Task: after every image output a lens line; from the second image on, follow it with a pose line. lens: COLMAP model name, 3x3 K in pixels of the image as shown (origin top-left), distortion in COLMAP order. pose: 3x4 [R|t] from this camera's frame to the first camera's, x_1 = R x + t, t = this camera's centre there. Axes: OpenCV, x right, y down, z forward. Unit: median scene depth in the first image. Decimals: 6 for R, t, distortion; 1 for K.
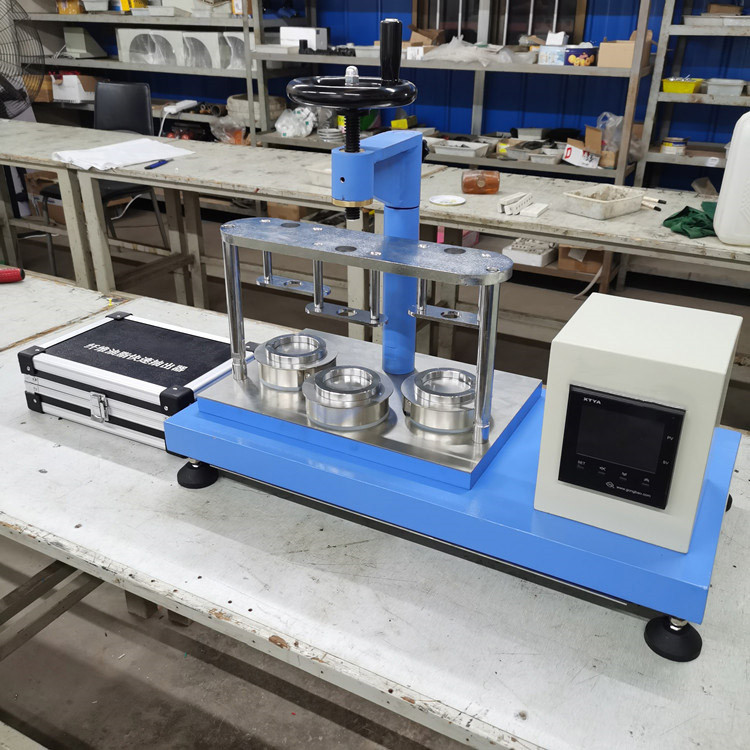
lens RADIAL K [[769.2, 0, 378.5], [0, 769.2, 374.2], [0, 0, 1]] dist [0.028451, 0.000000]
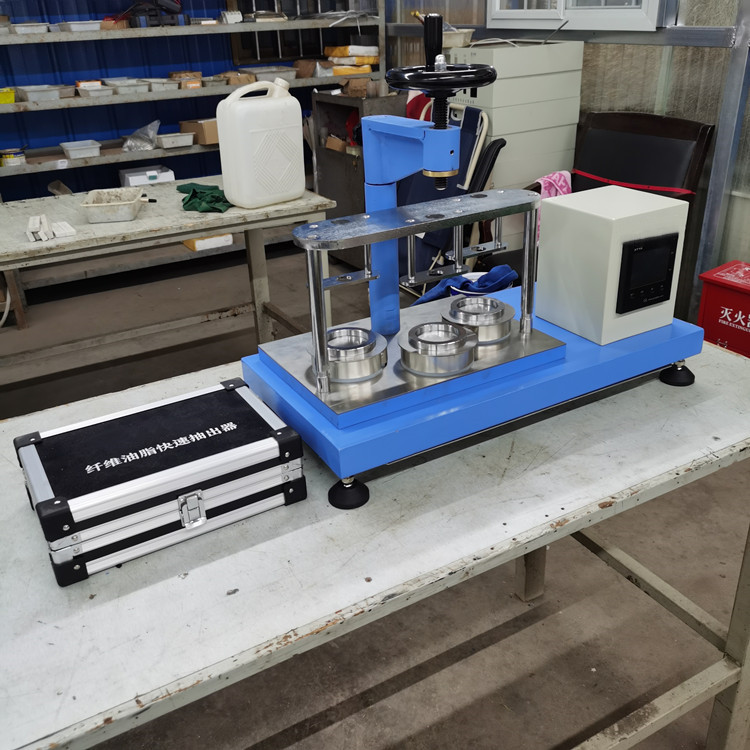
lens RADIAL K [[769.2, 0, 378.4], [0, 769.2, 376.7], [0, 0, 1]] dist [0.028451, 0.000000]
pose [[0.522913, -0.399641, 0.752894, -0.776611], [0.406730, 0.893222, 0.191639, -0.151225], [-0.749088, 0.206014, 0.629623, 0.290897]]
